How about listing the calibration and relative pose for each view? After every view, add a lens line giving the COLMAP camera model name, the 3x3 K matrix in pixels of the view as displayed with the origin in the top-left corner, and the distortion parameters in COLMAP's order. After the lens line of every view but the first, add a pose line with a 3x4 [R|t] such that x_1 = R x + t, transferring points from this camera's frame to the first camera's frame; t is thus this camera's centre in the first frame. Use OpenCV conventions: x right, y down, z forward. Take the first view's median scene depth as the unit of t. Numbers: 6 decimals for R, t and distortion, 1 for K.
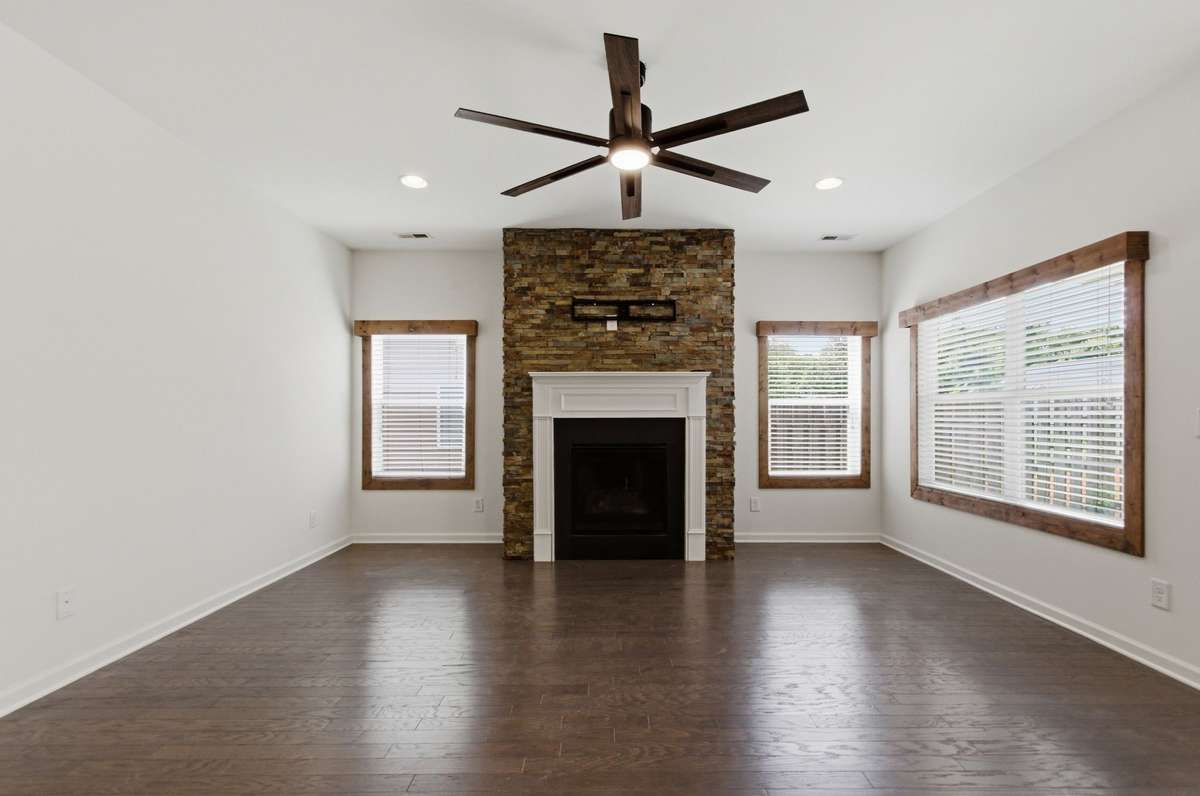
lens RADIAL K [[535.6, 0, 602.5], [0, 535.6, 415.8], [0, 0, 1]] dist [0.012625, -0.000298]
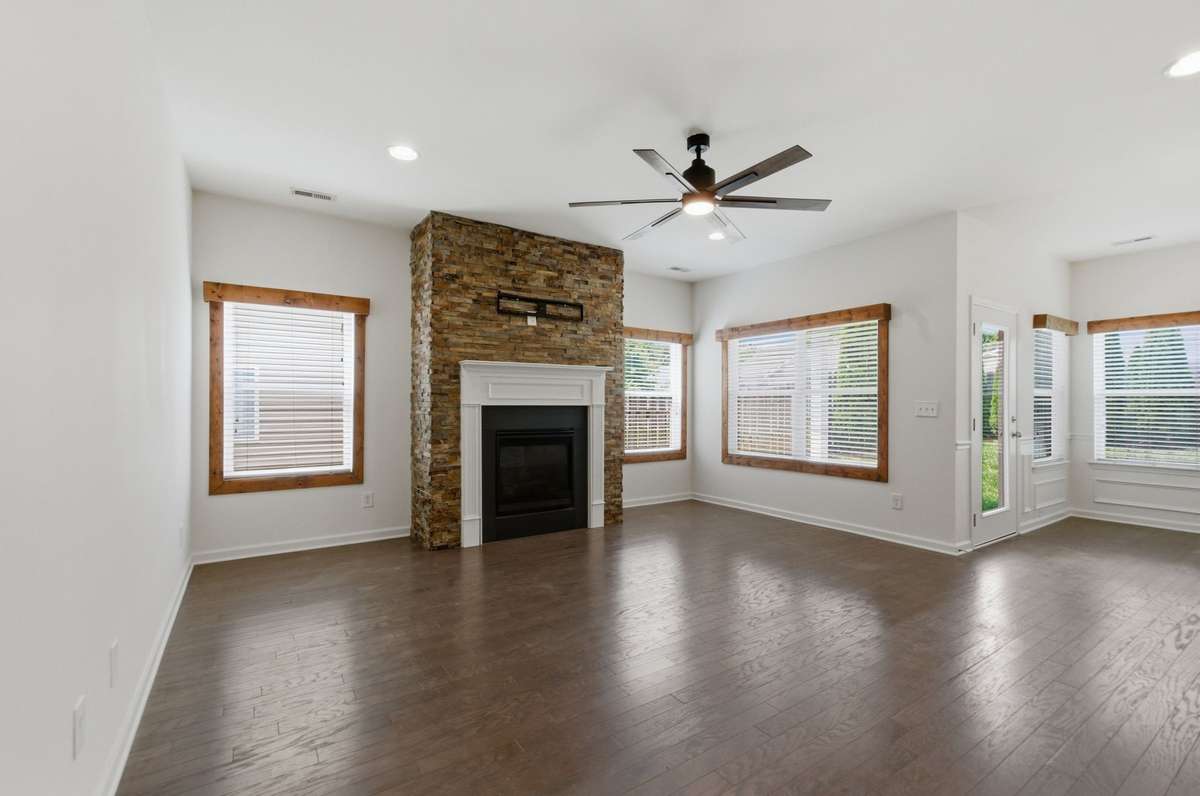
lens RADIAL K [[535.6, 0, 597.5], [0, 535.6, 403.6], [0, 0, 1]] dist [0.012625, -0.000298]
pose [[0.832625, 0.005188, 0.553813, -0.472964], [-0.004157, 0.999987, -0.003117, 0.002621], [-0.553822, 0.000293, 0.832635, 0.020069]]
